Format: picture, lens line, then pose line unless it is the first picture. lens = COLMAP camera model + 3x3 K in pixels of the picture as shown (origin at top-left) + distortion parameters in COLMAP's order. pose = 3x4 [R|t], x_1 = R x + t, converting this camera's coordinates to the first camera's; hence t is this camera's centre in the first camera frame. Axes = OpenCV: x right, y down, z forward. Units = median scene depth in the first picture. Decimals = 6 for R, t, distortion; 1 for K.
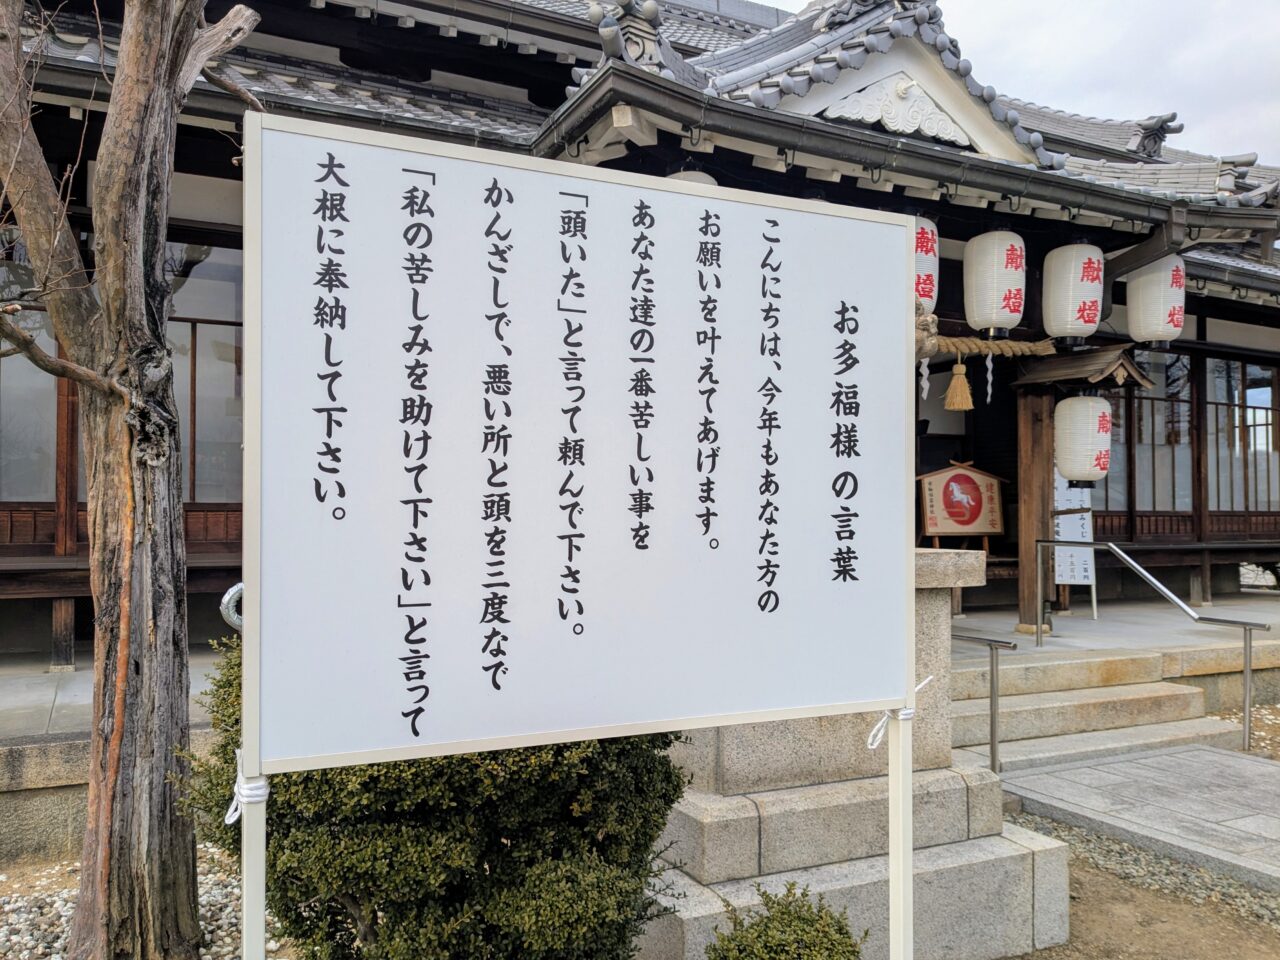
lens RADIAL K [[1110.1, 0, 640.0], [0, 1110.1, 480.0], [0, 0, 1]] dist [-0.081560, -0.000748]
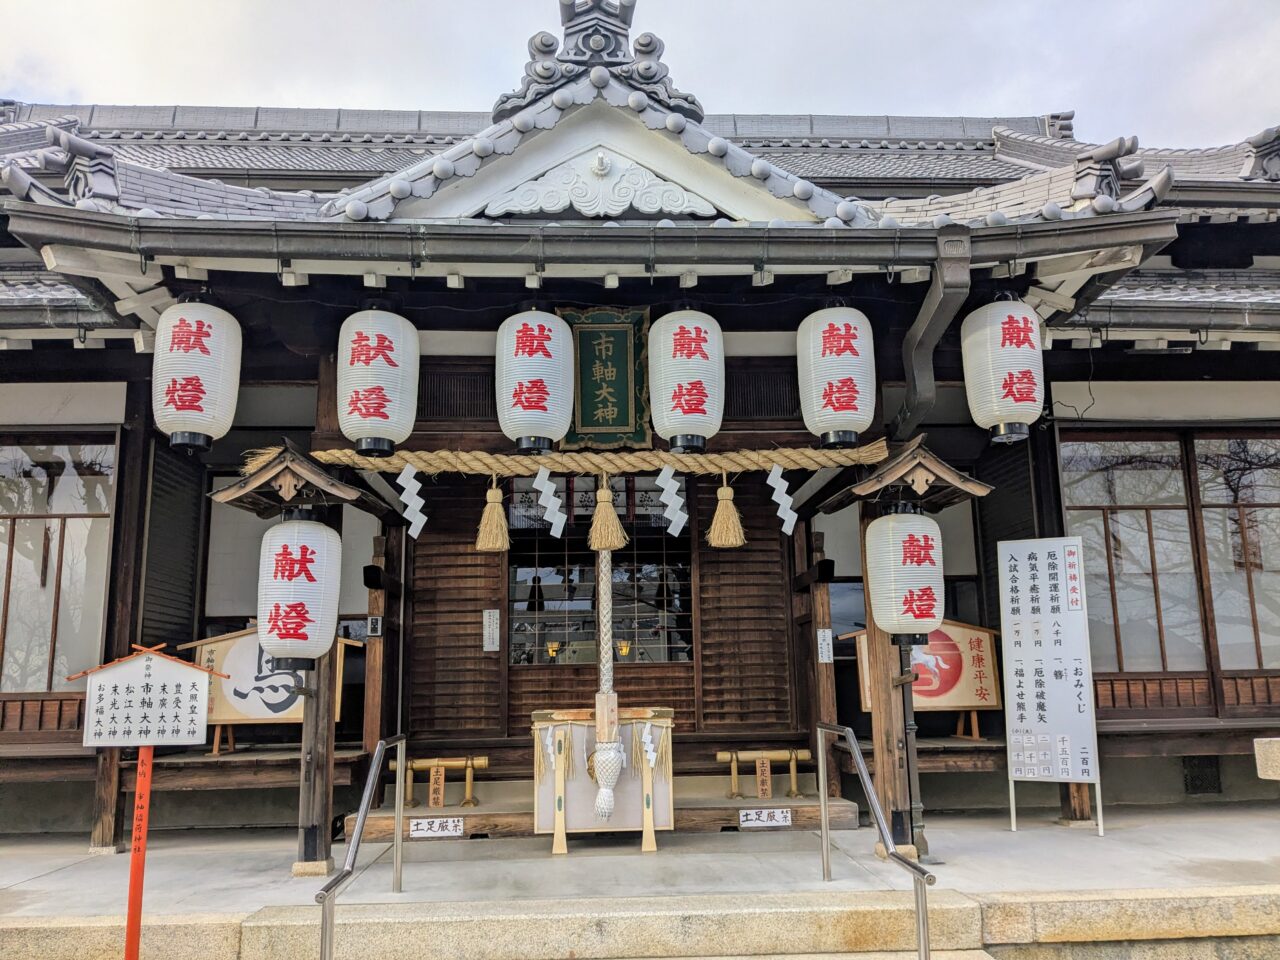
lens RADIAL K [[1103.2, 0, 639.6], [0, 1103.2, 430.9], [0, 0, 1]] dist [-0.069483, -0.004927]
pose [[0.901121, -0.109419, -0.419534, 0.577583], [0.026340, 0.979660, -0.198931, 0.008337], [0.432768, 0.168210, 0.885673, 0.295298]]
